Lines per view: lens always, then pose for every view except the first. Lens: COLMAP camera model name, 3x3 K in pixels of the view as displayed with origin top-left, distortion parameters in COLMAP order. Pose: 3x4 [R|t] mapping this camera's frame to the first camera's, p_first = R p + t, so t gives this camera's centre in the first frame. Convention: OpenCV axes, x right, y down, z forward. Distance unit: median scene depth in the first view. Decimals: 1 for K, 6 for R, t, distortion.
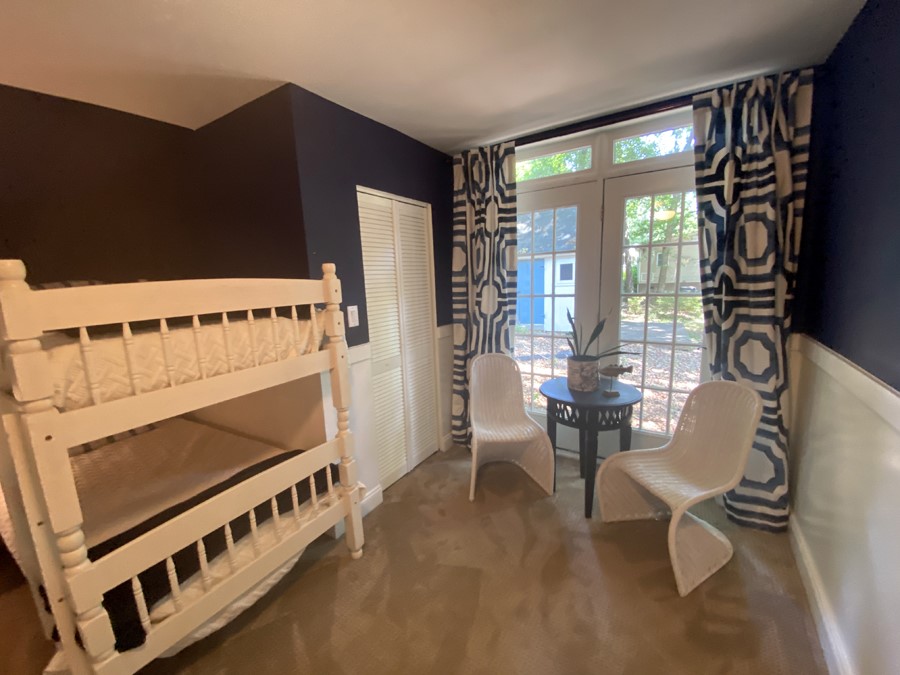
lens RADIAL K [[367.8, 0, 446.0], [0, 367.8, 340.5], [0, 0, 1]] dist [0.008442, -0.015136]
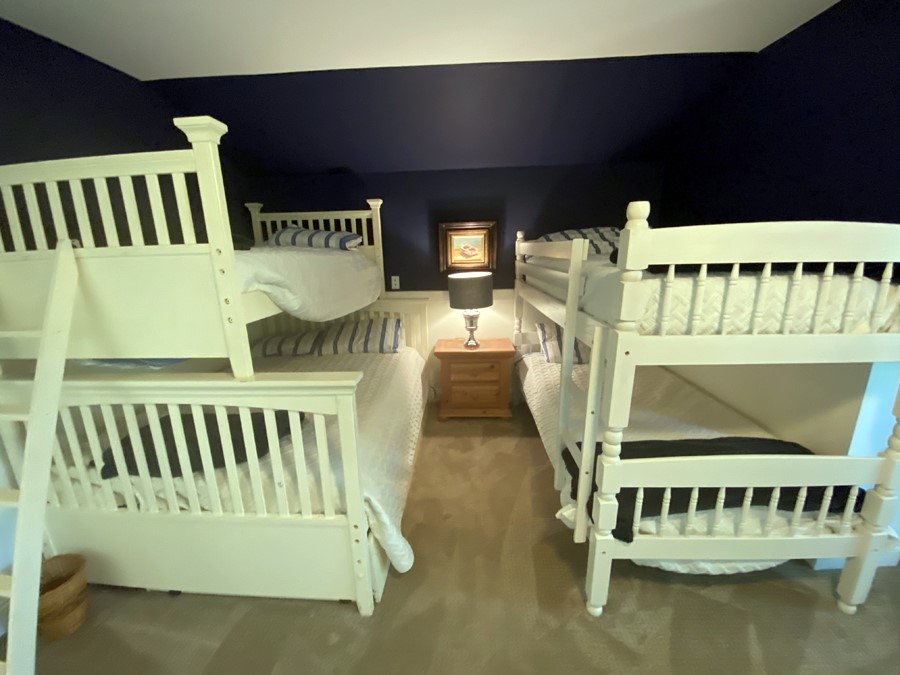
lens RADIAL K [[367.8, 0, 446.0], [0, 367.8, 340.5], [0, 0, 1]] dist [0.008442, -0.015136]
pose [[0.481587, 0.255362, -0.838370, -0.227130], [-0.149284, 0.966531, 0.208646, 0.037757], [0.863590, 0.024674, 0.503590, -0.099684]]
